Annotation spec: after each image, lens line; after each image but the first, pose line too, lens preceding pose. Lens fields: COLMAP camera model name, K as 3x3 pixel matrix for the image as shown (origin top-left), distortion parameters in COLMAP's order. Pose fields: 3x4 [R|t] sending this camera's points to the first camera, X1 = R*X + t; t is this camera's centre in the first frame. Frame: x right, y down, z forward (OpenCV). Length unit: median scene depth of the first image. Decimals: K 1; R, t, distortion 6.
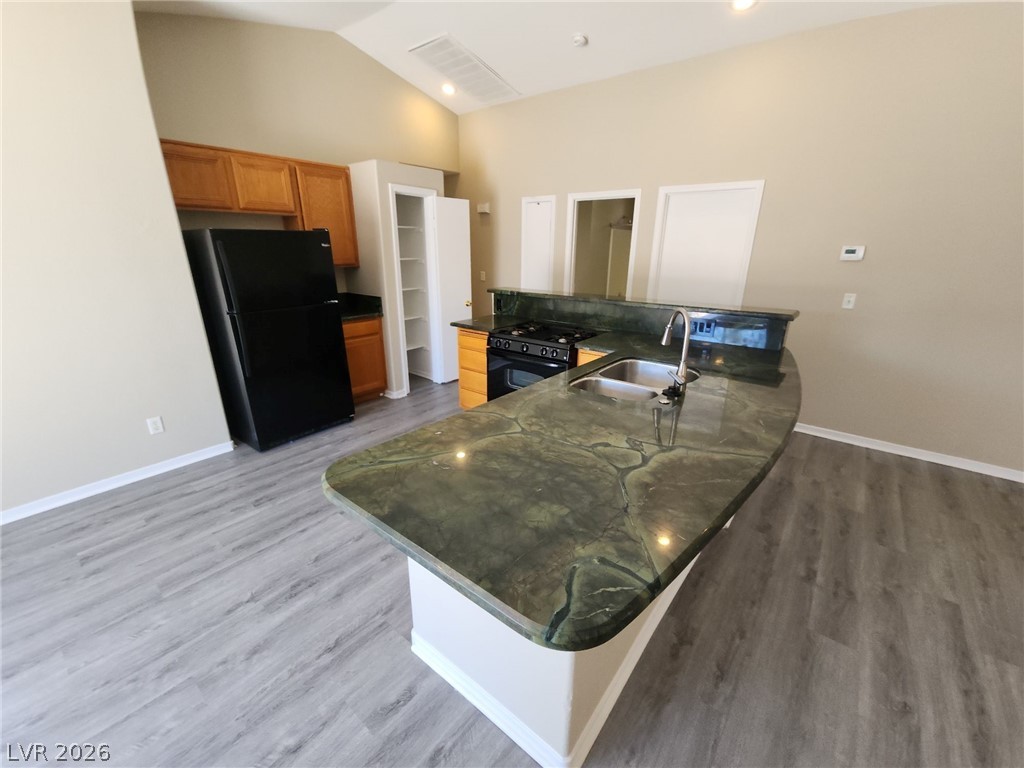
lens RADIAL K [[416.7, 0, 512.1], [0, 416.7, 390.0], [0, 0, 1]] dist [0.014879, -0.011449]
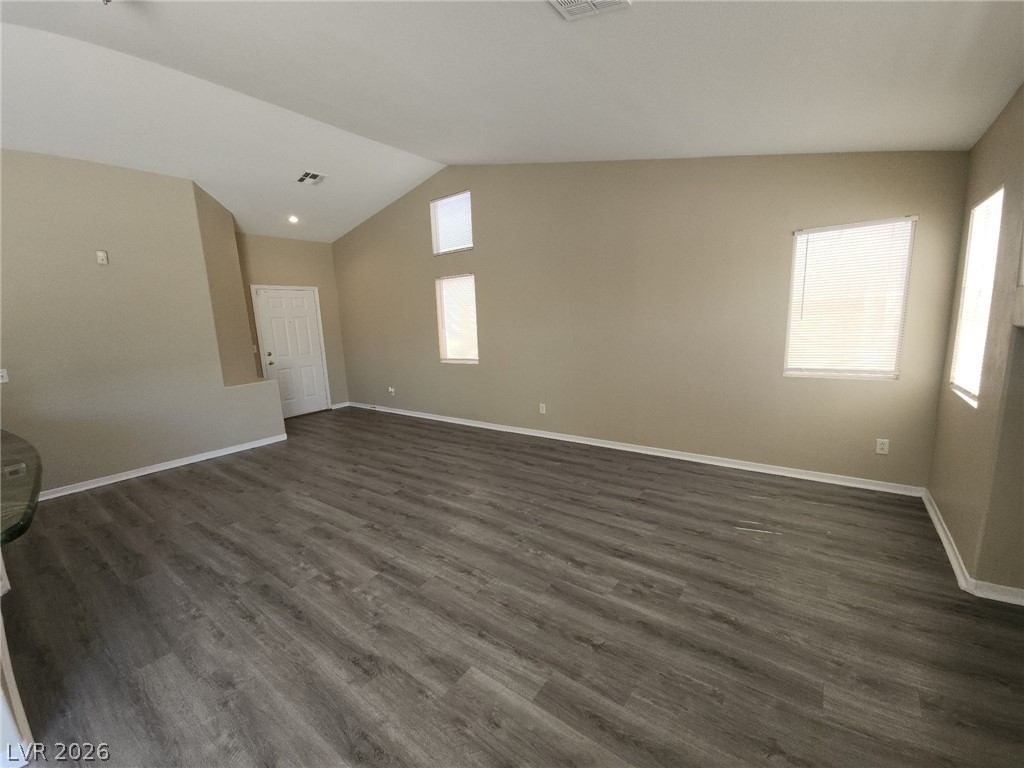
lens RADIAL K [[421.8, 0, 512.0], [0, 421.8, 384.0], [0, 0, 1]] dist [0.014766, -0.008770]
pose [[-0.040281, -0.159587, 0.986362, -0.380752], [0.364977, 0.916600, 0.163205, 0.129763], [-0.930145, 0.366573, 0.021324, -0.281084]]
